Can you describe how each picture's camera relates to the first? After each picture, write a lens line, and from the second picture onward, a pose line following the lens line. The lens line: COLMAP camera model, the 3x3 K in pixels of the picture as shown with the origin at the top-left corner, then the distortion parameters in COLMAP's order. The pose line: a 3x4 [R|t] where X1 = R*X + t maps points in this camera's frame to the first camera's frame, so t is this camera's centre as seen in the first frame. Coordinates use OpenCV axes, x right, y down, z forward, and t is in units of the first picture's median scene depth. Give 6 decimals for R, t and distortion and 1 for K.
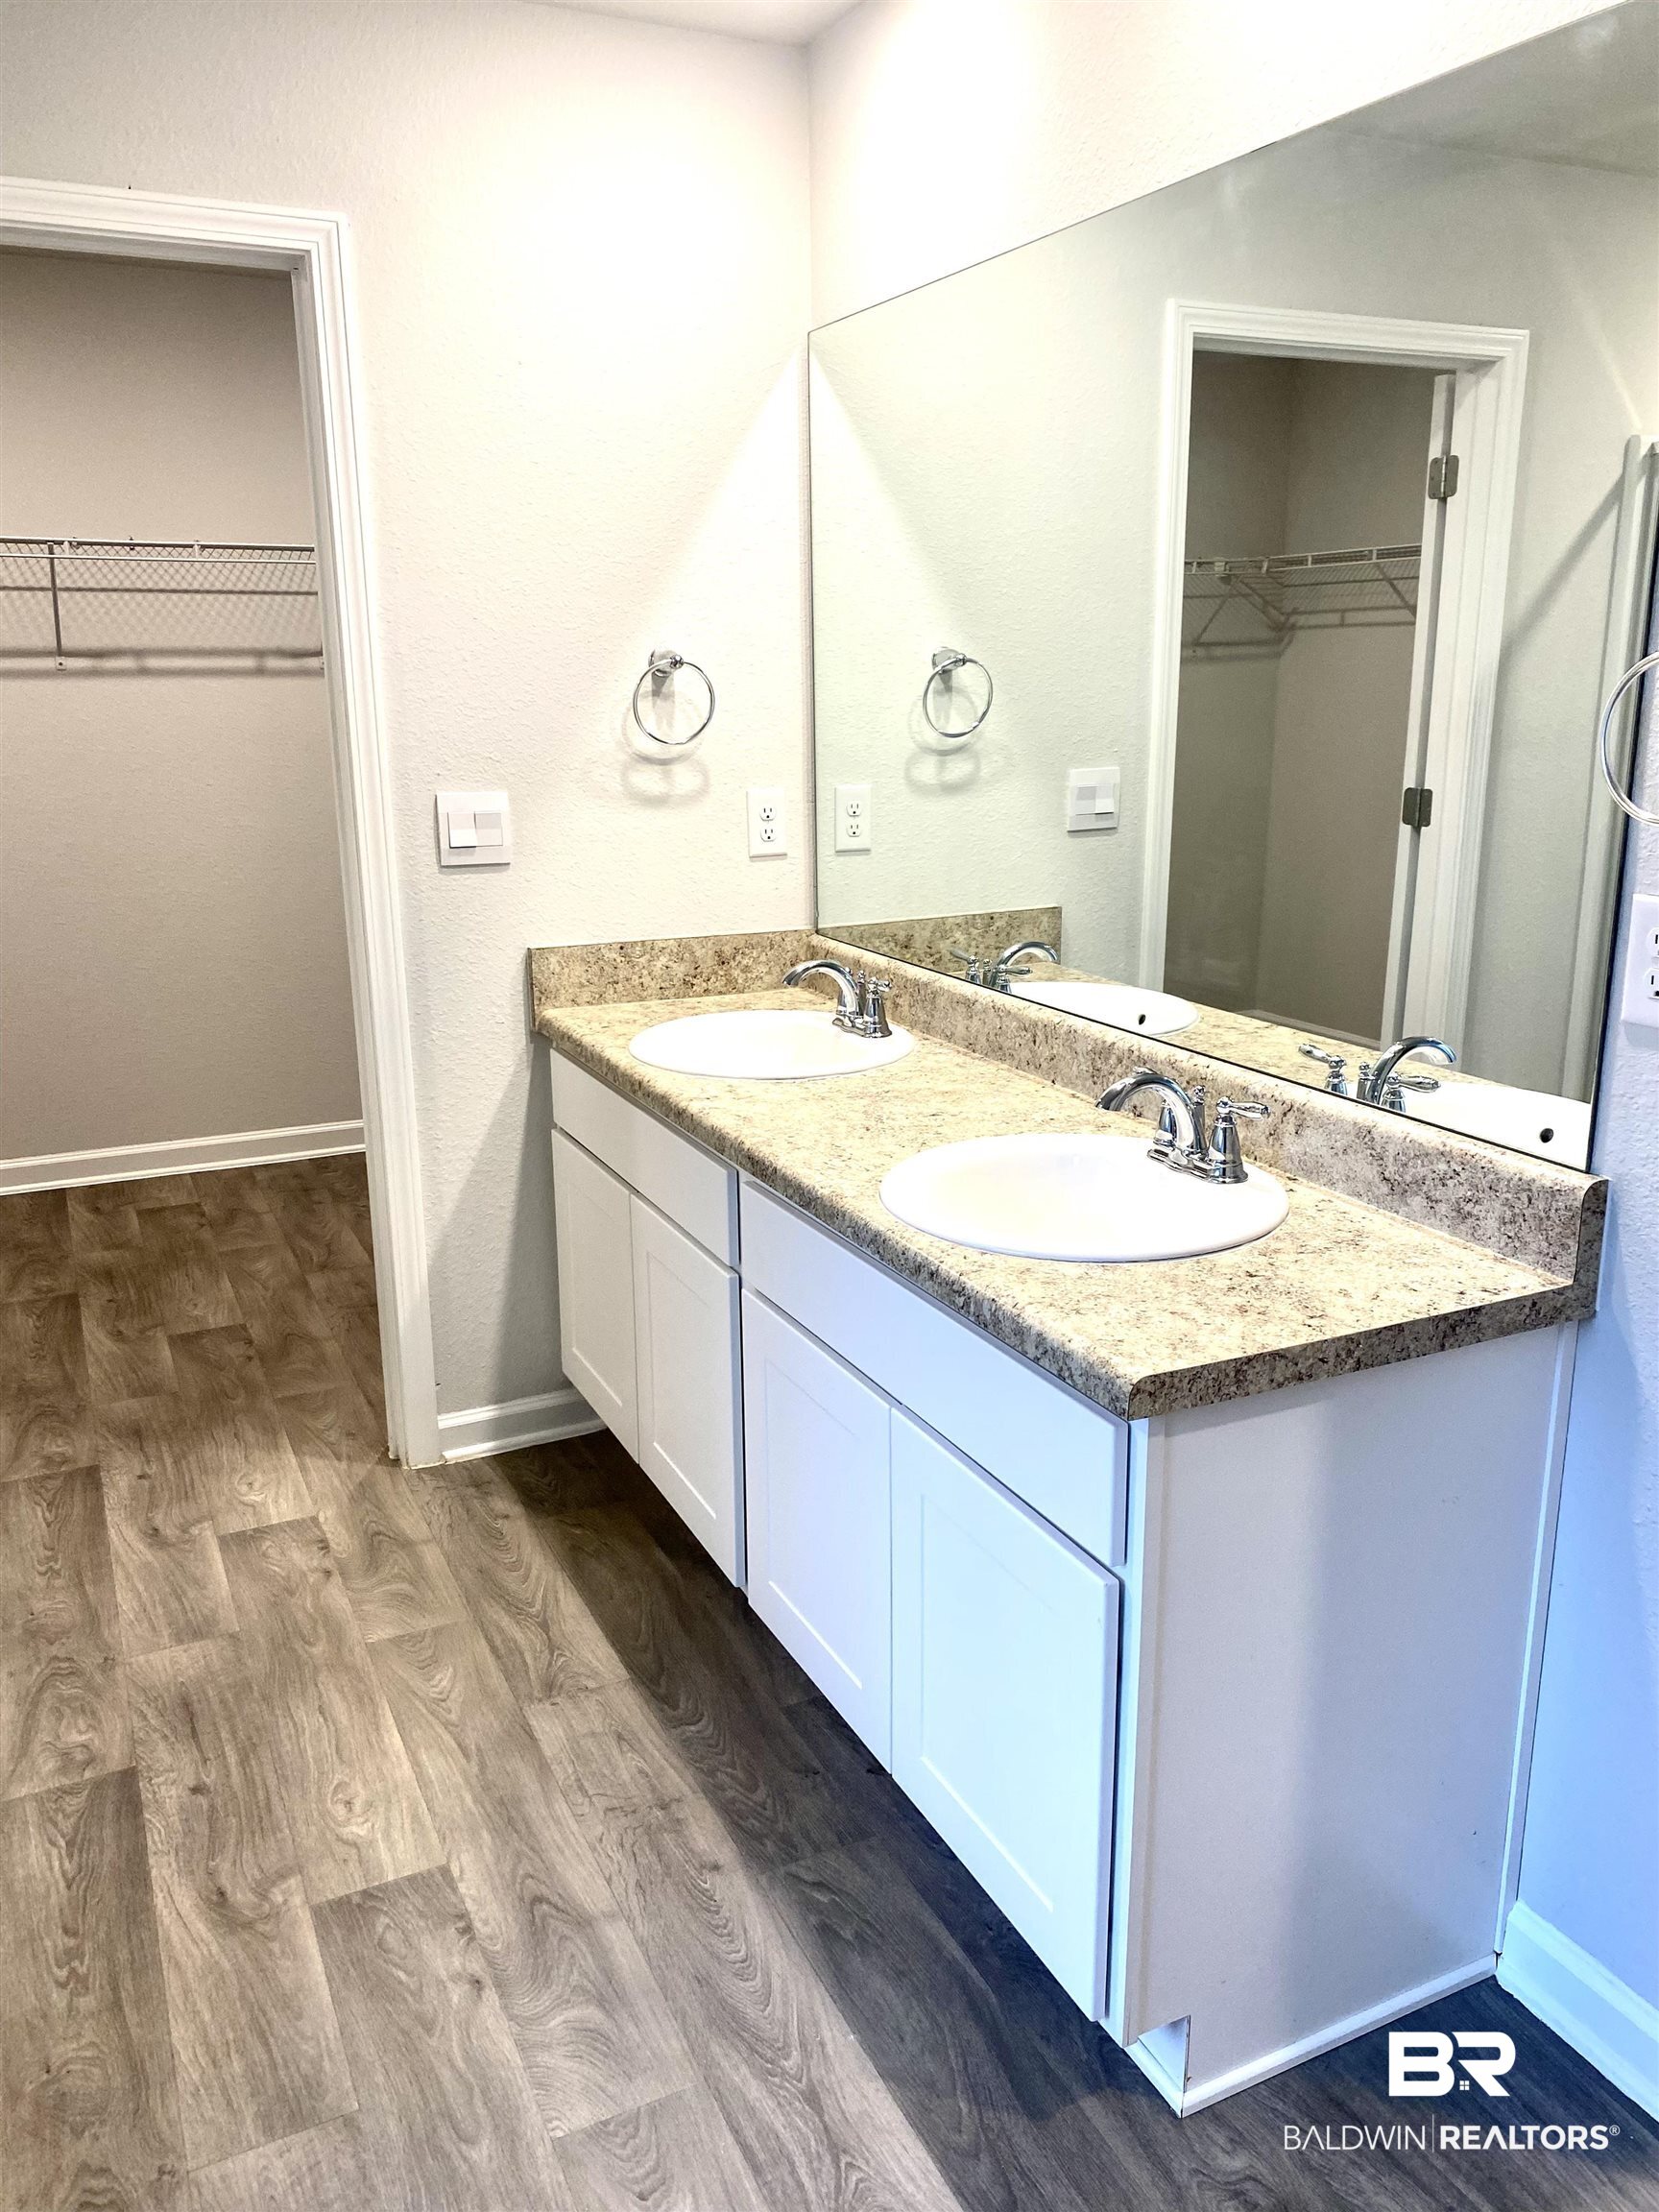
lens RADIAL K [[1669.7, 0, 827.0], [0, 1669.7, 1105.7], [0, 0, 1]] dist [0.003622, -0.002081]
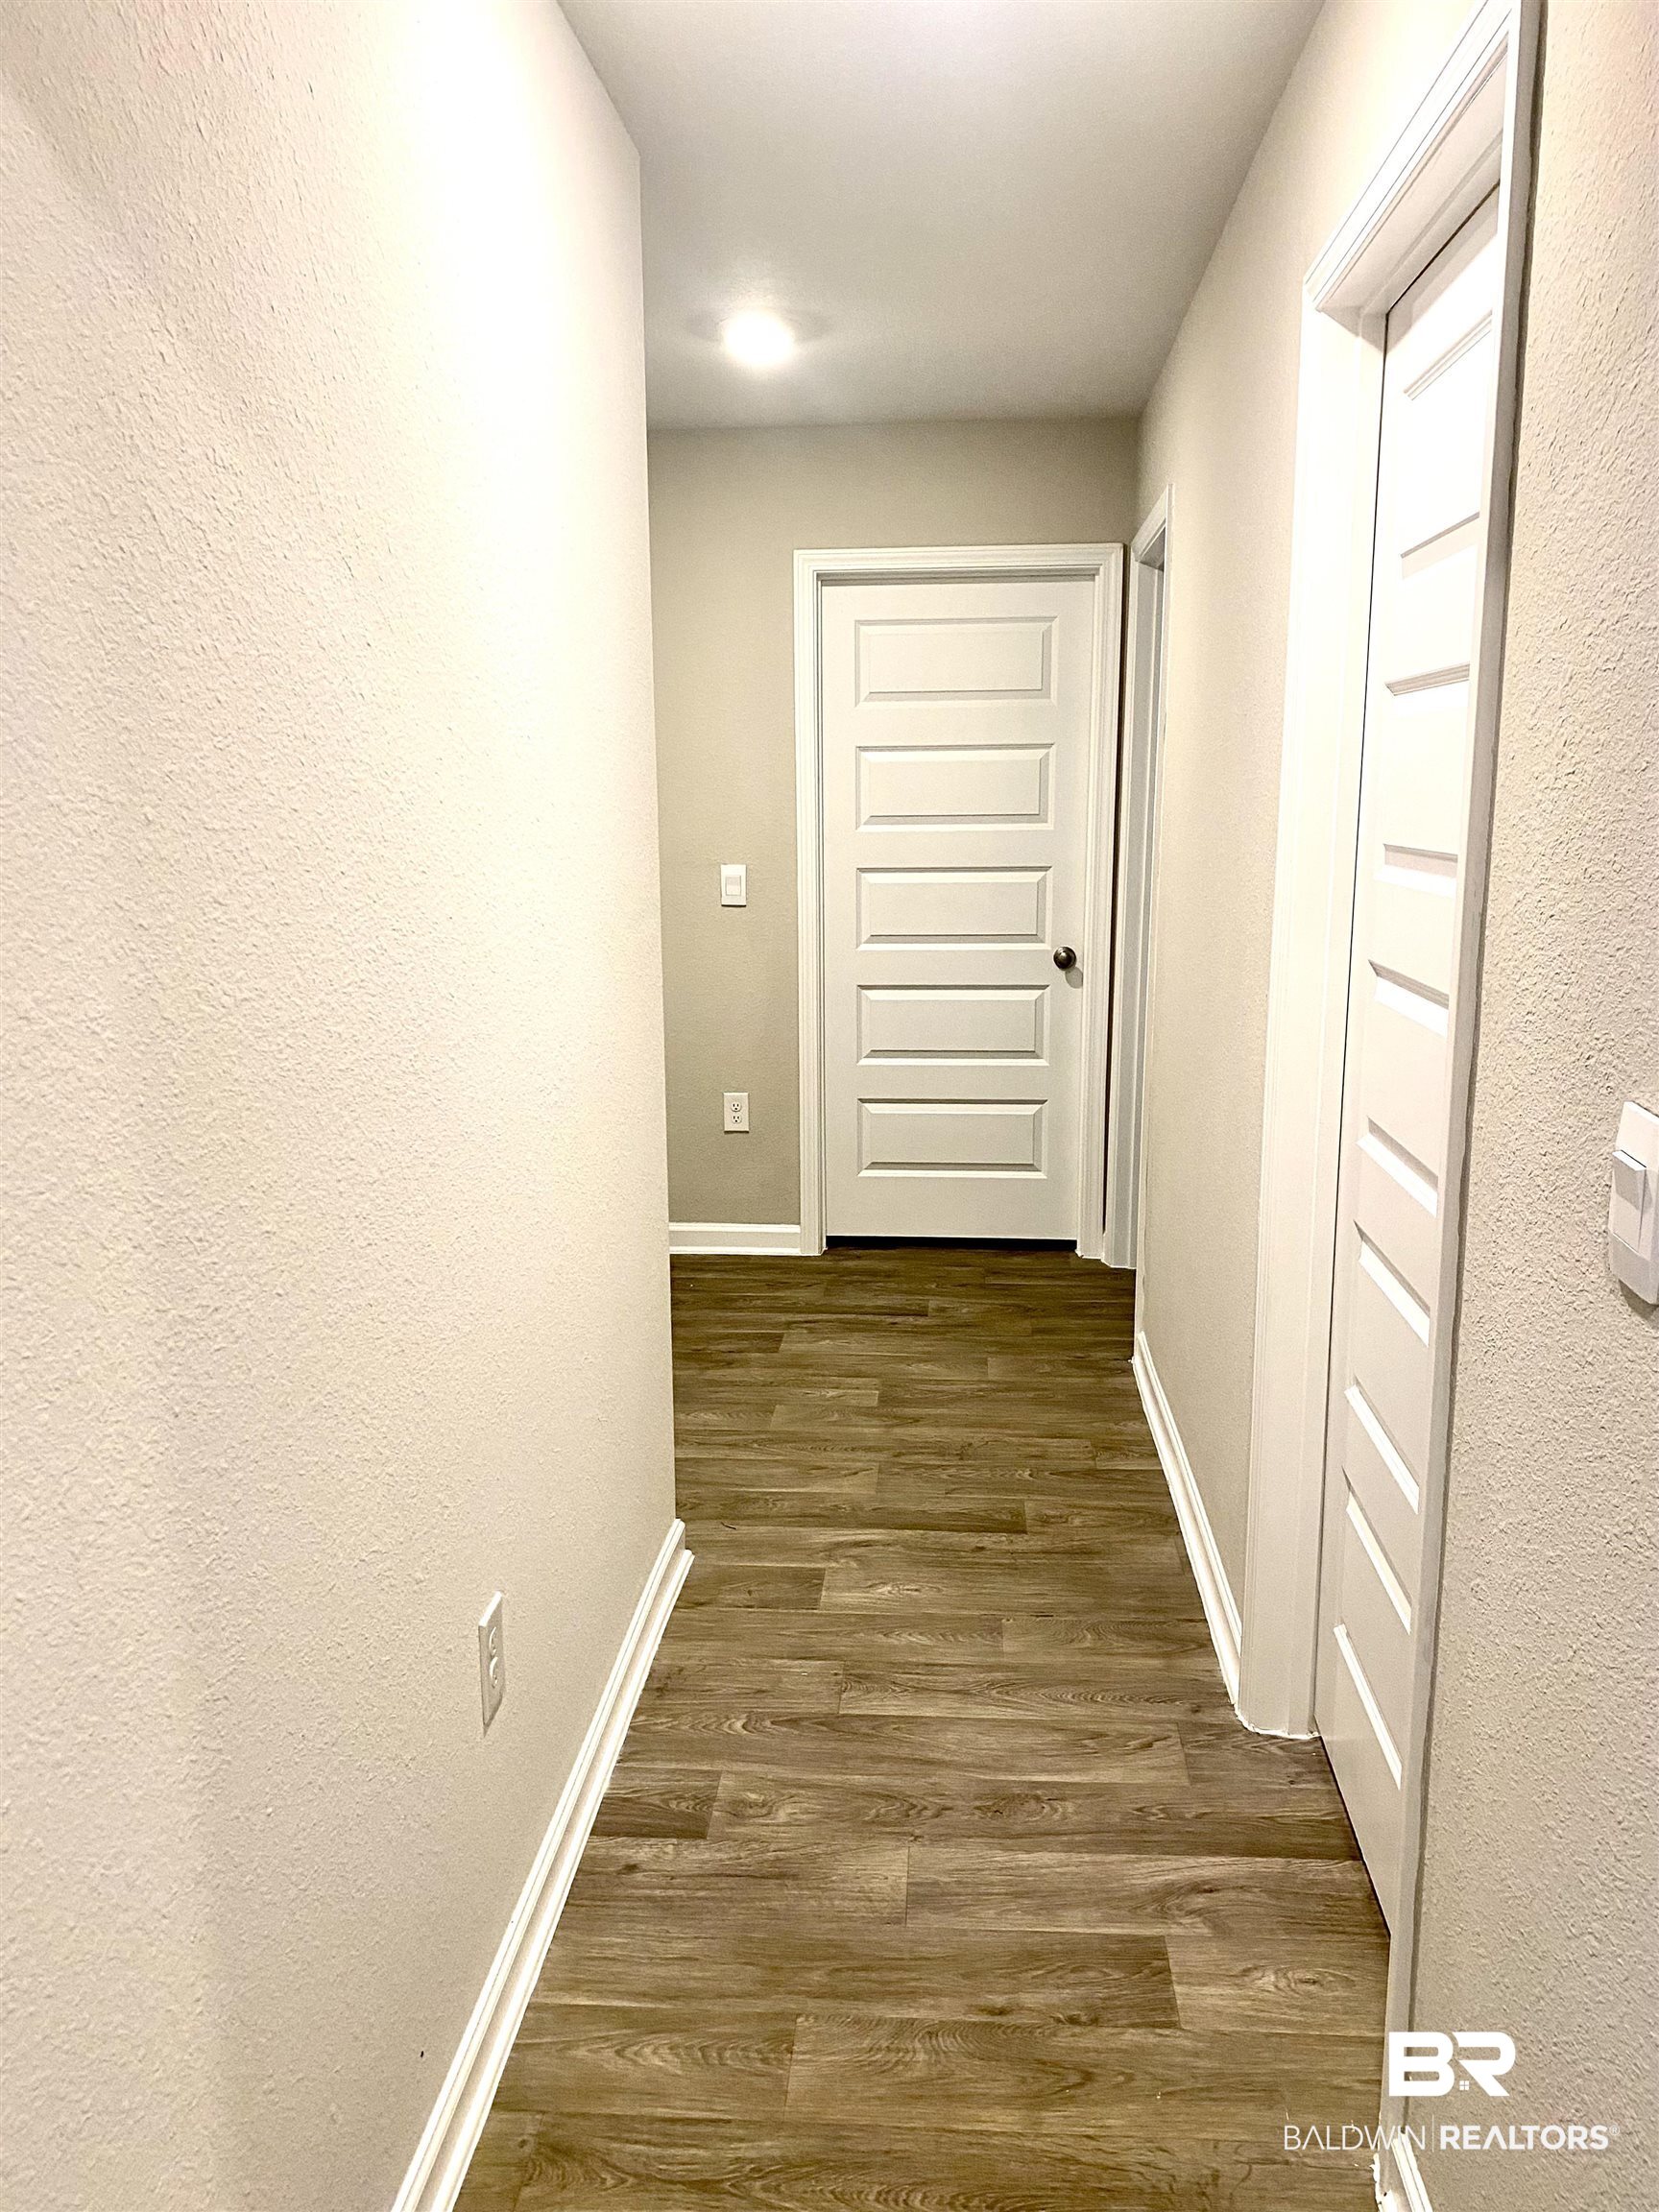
lens RADIAL K [[1669.7, 0, 827.6], [0, 1669.7, 1106.6], [0, 0, 1]] dist [0.003622, -0.002081]
pose [[-0.500951, 0.169825, -0.848650, 0.726655], [-0.206862, 0.928644, 0.307942, -0.345559], [0.840390, 0.329817, -0.430075, 1.336991]]
